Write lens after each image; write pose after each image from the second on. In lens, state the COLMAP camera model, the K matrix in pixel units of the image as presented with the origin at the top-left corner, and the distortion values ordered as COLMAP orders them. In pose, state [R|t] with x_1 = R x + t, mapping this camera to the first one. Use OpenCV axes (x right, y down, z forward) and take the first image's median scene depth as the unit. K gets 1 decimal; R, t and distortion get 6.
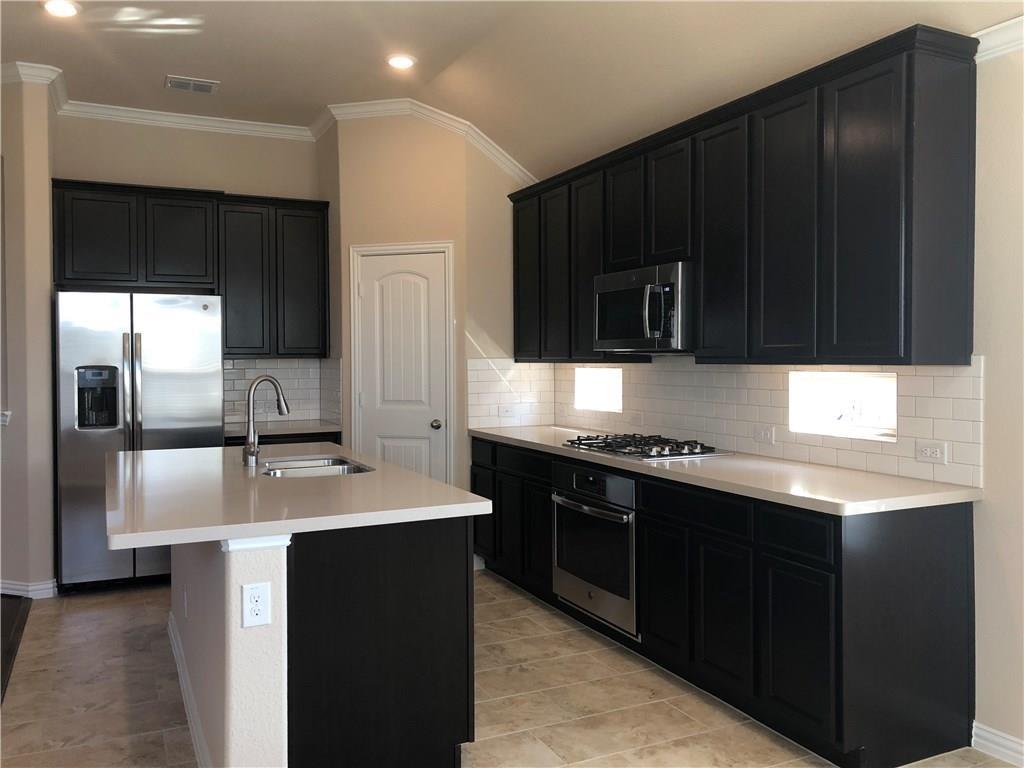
lens RADIAL K [[864.4, 0, 512.0], [0, 864.4, 384.0], [0, 0, 1]] dist [0.017931, -0.006624]
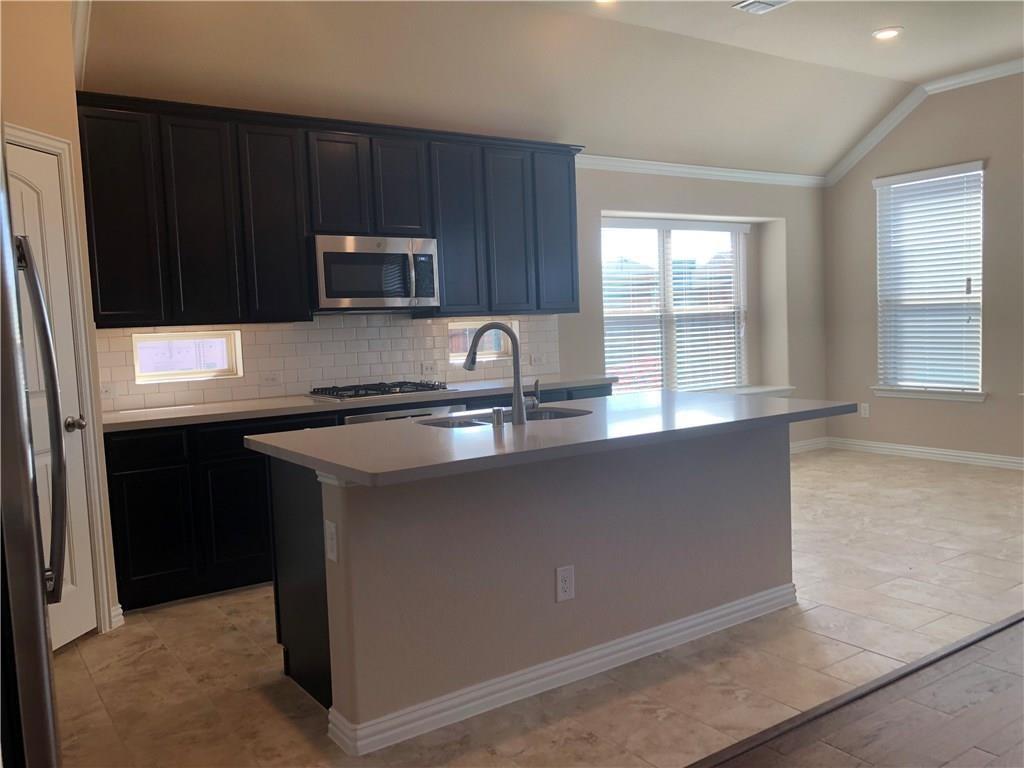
lens RADIAL K [[868.4, 0, 512.0], [0, 868.4, 384.0], [0, 0, 1]] dist [0.145969, -0.378935]
pose [[-0.165582, -0.080045, 0.982942, -1.178343], [0.062150, 0.993873, 0.091405, -0.036508], [-0.984236, 0.076224, -0.159592, 1.136680]]
